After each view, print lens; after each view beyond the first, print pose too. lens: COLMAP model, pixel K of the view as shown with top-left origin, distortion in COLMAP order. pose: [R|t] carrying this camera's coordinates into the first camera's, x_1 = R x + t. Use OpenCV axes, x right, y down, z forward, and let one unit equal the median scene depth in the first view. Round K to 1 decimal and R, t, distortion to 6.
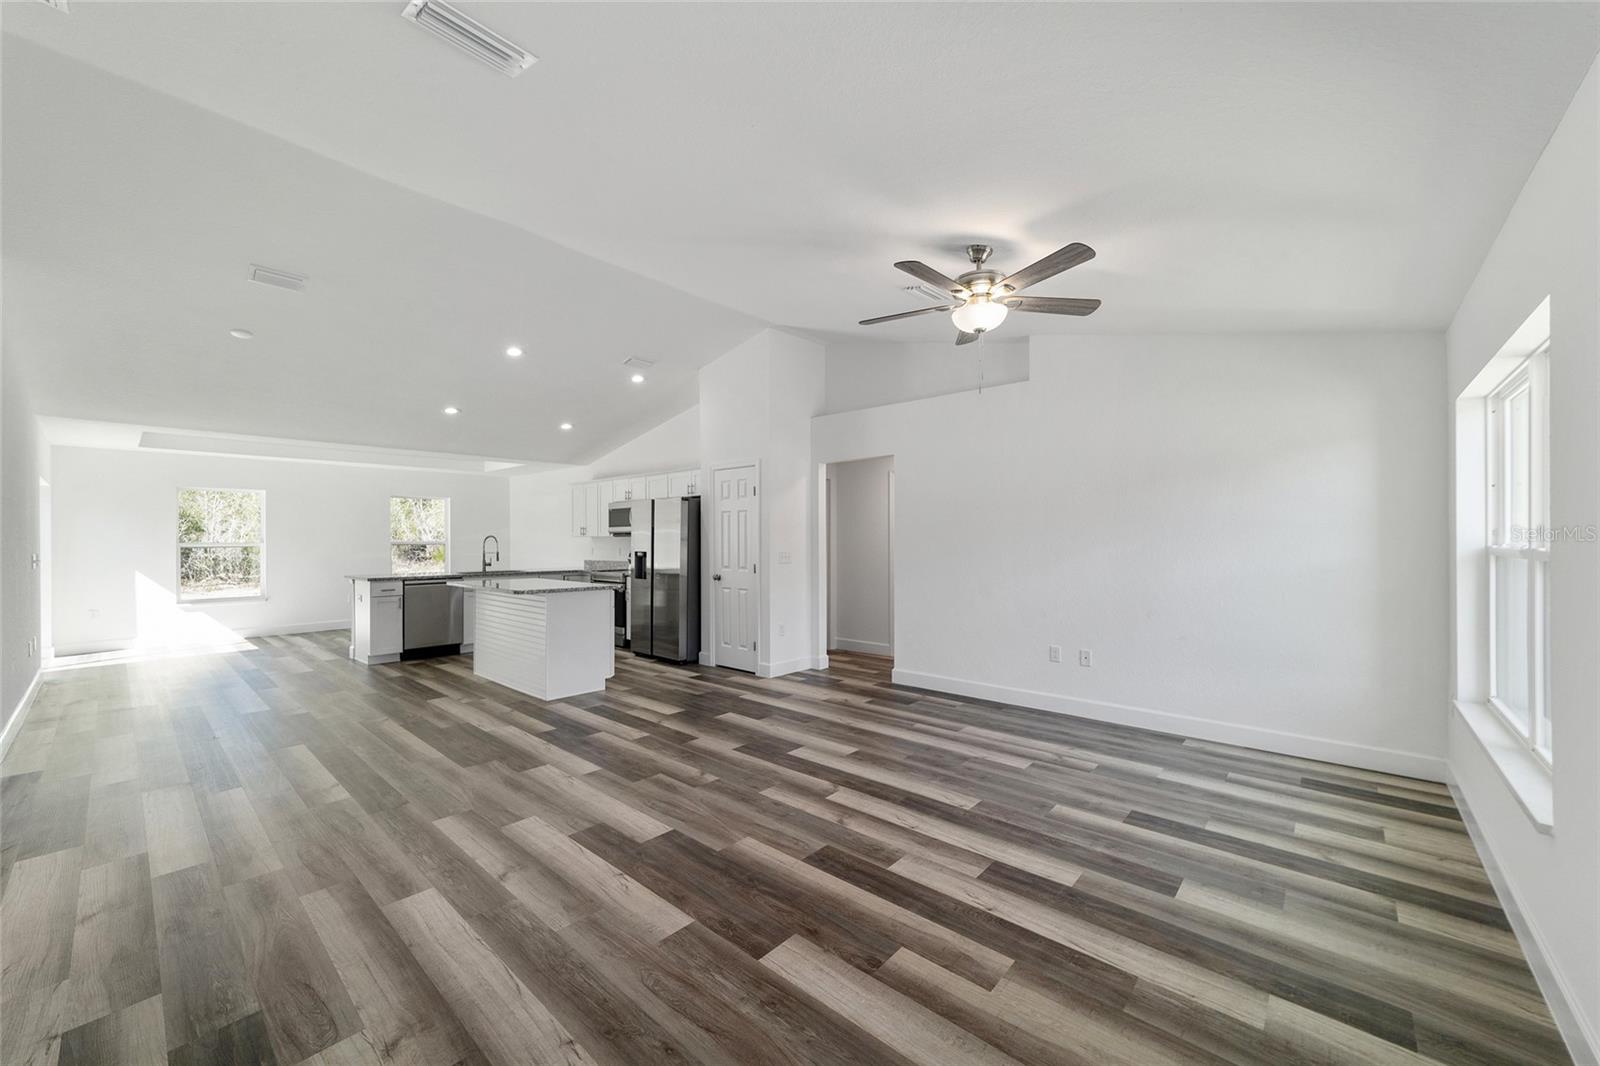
lens RADIAL K [[615.3, 0, 795.8], [0, 615.3, 536.5], [0, 0, 1]] dist [-0.016958, 0.008266]
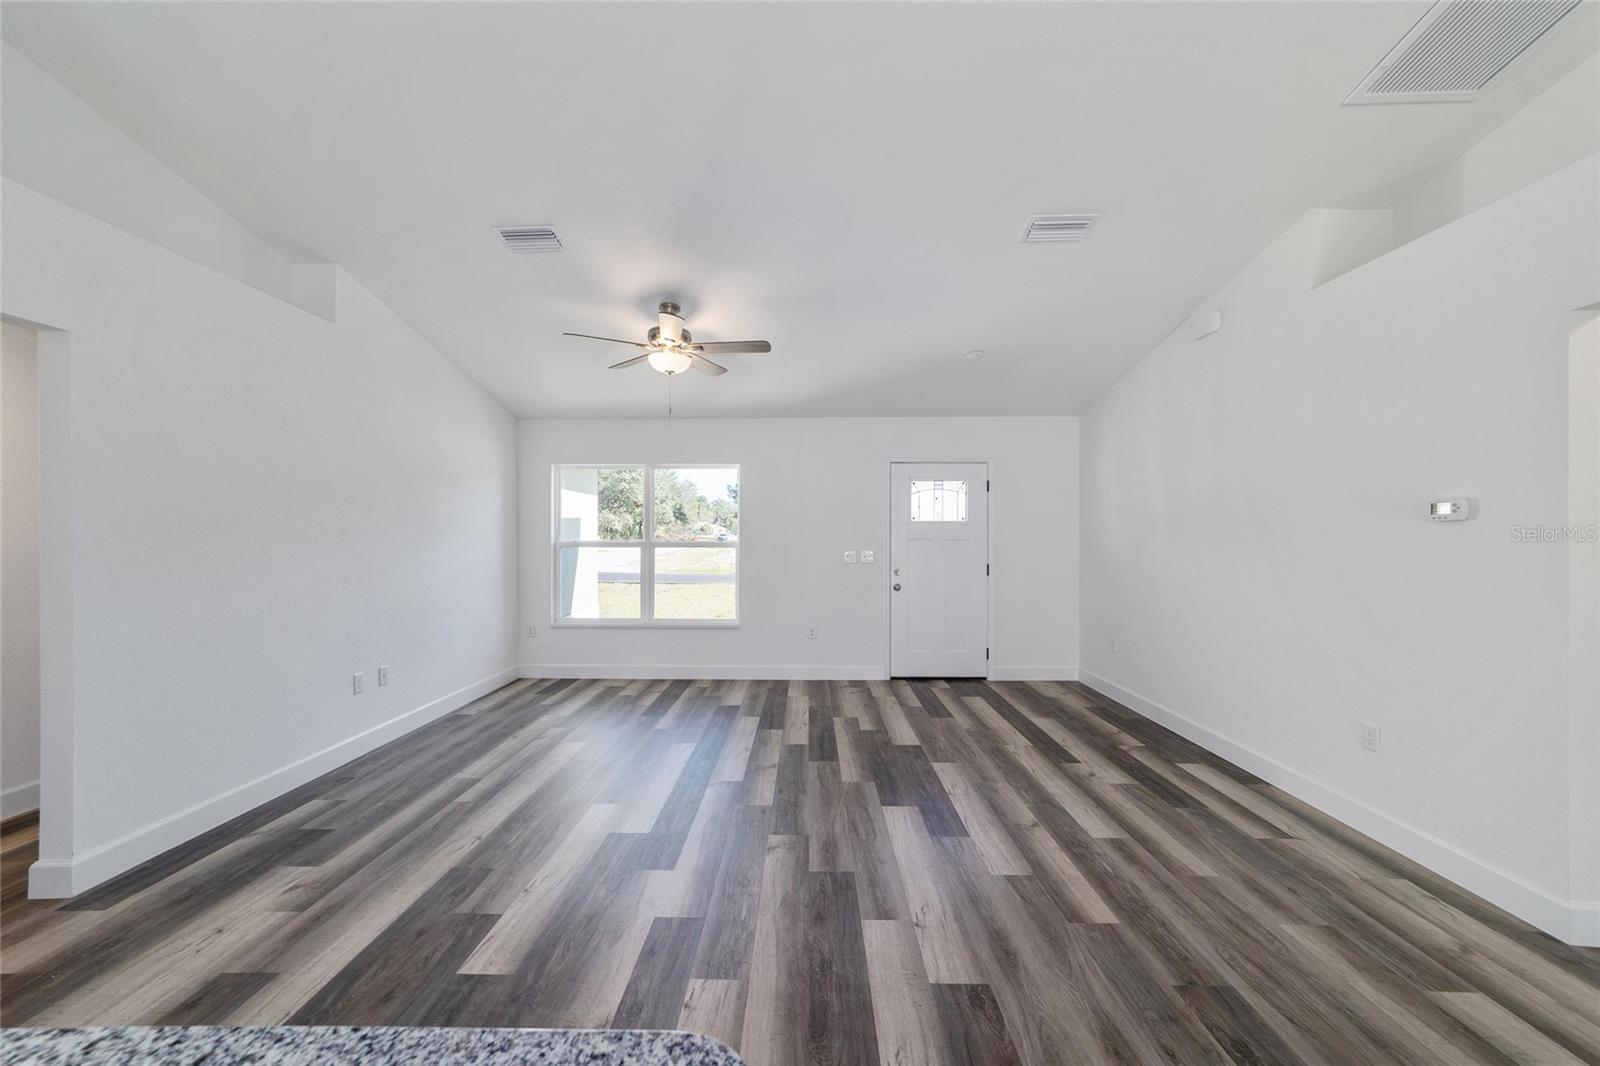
lens RADIAL K [[615.3, 0, 796.7], [0, 615.3, 538.4], [0, 0, 1]] dist [-0.016958, 0.008266]
pose [[-0.652415, -0.001098, 0.757861, -0.626838], [-0.001891, 0.999998, -0.000179, 0.002847], [-0.757860, -0.001550, -0.652416, 1.238308]]
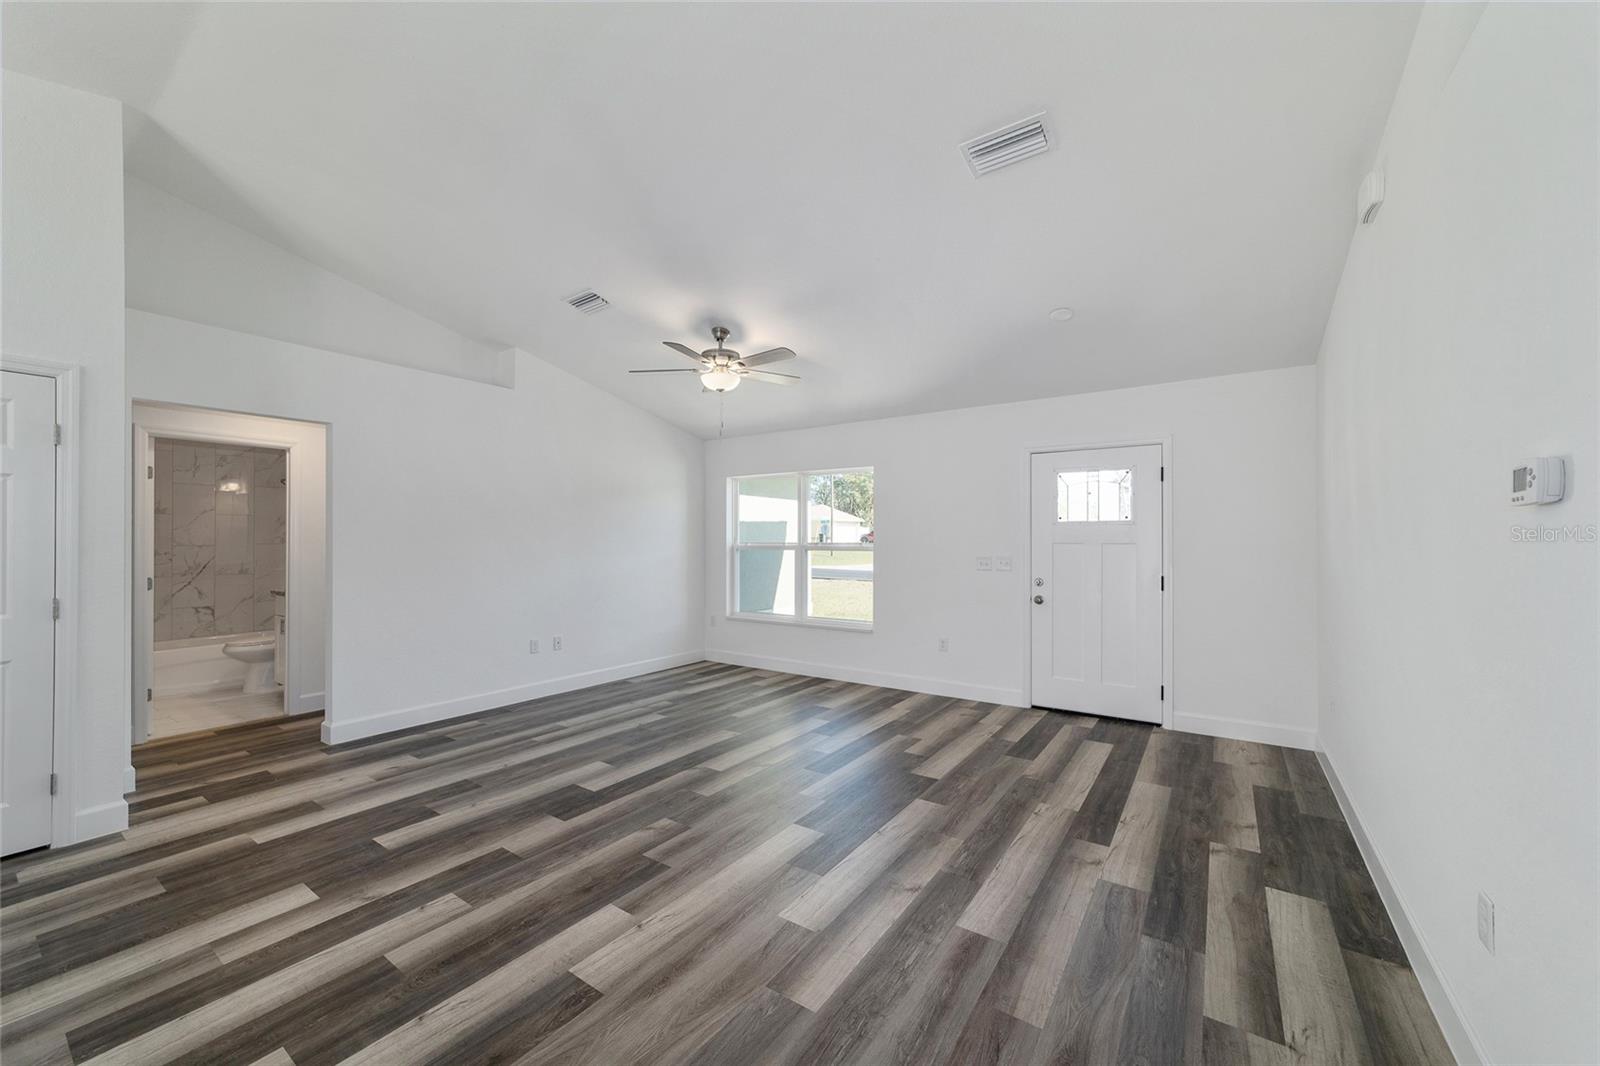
lens RADIAL K [[615.3, 0, 795.8], [0, 615.3, 538.6], [0, 0, 1]] dist [-0.016958, 0.008266]
pose [[-0.121750, 0.004751, 0.992549, -0.831436], [-0.003348, 0.999981, -0.005197, 0.003049], [-0.992555, -0.003956, -0.121732, 0.762830]]
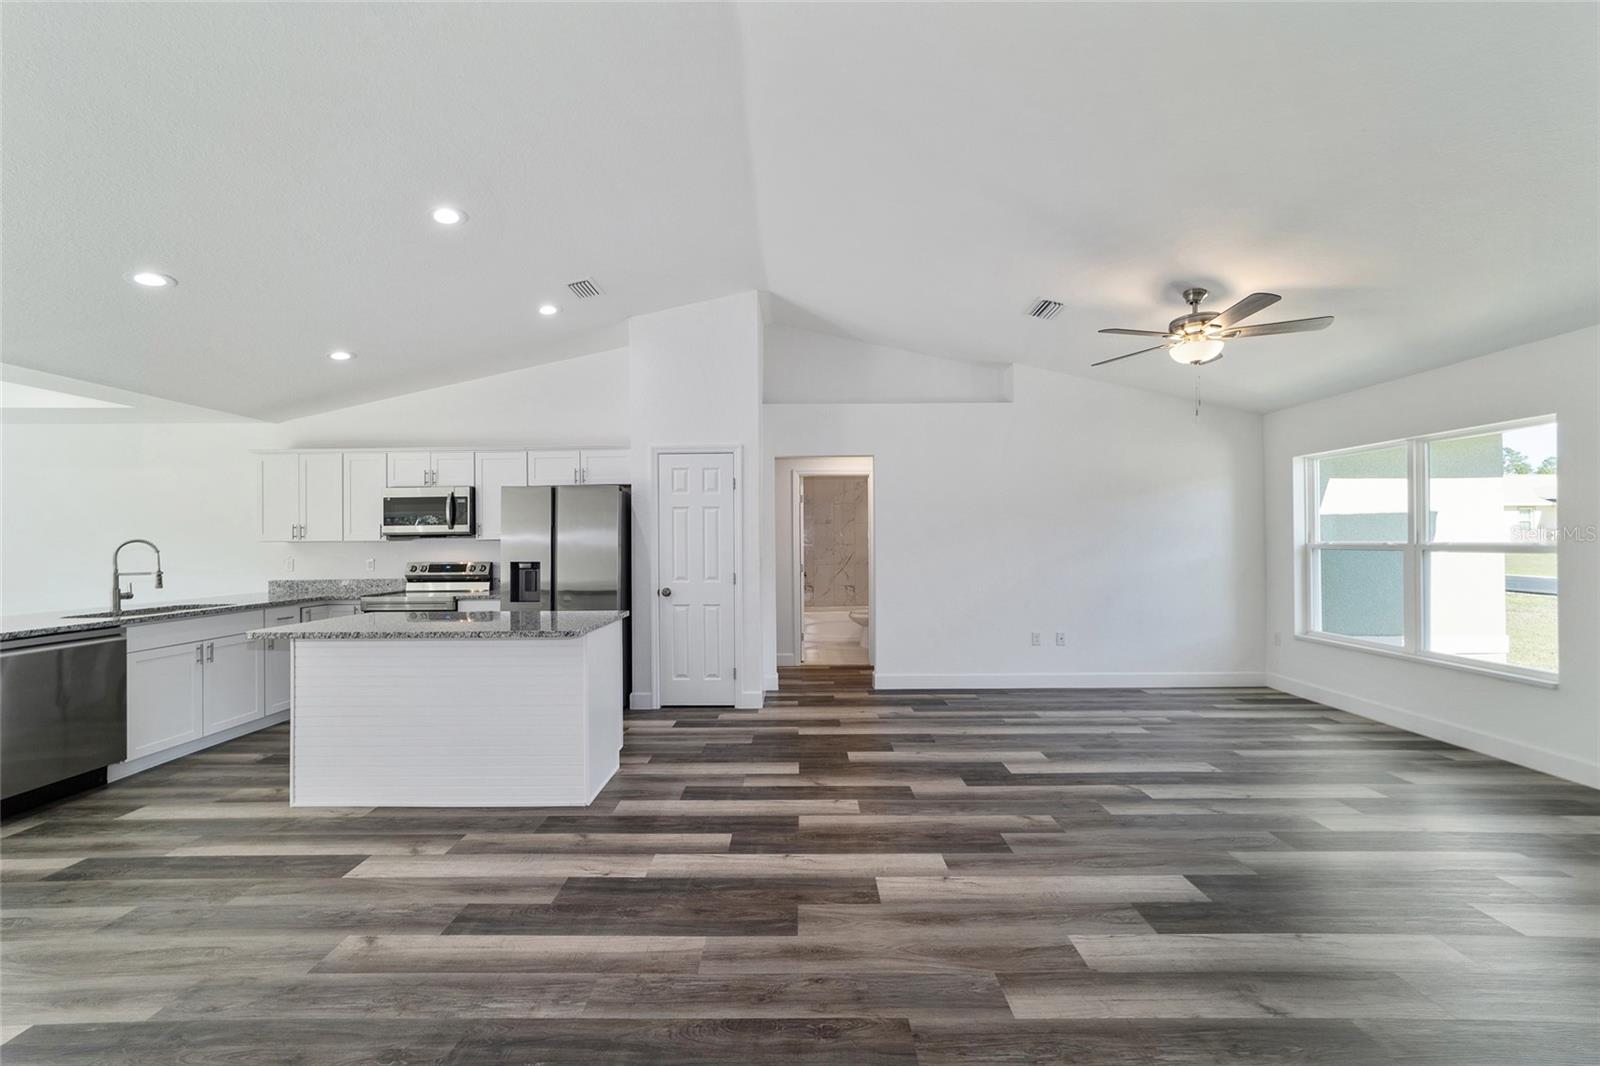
lens RADIAL K [[615.3, 0, 795.7], [0, 615.3, 538.5], [0, 0, 1]] dist [-0.016958, 0.008266]
pose [[0.748196, -0.000255, 0.663478, -0.800149], [0.003030, 0.999991, -0.003033, 0.002543], [-0.663471, 0.004280, 0.748190, 0.486034]]
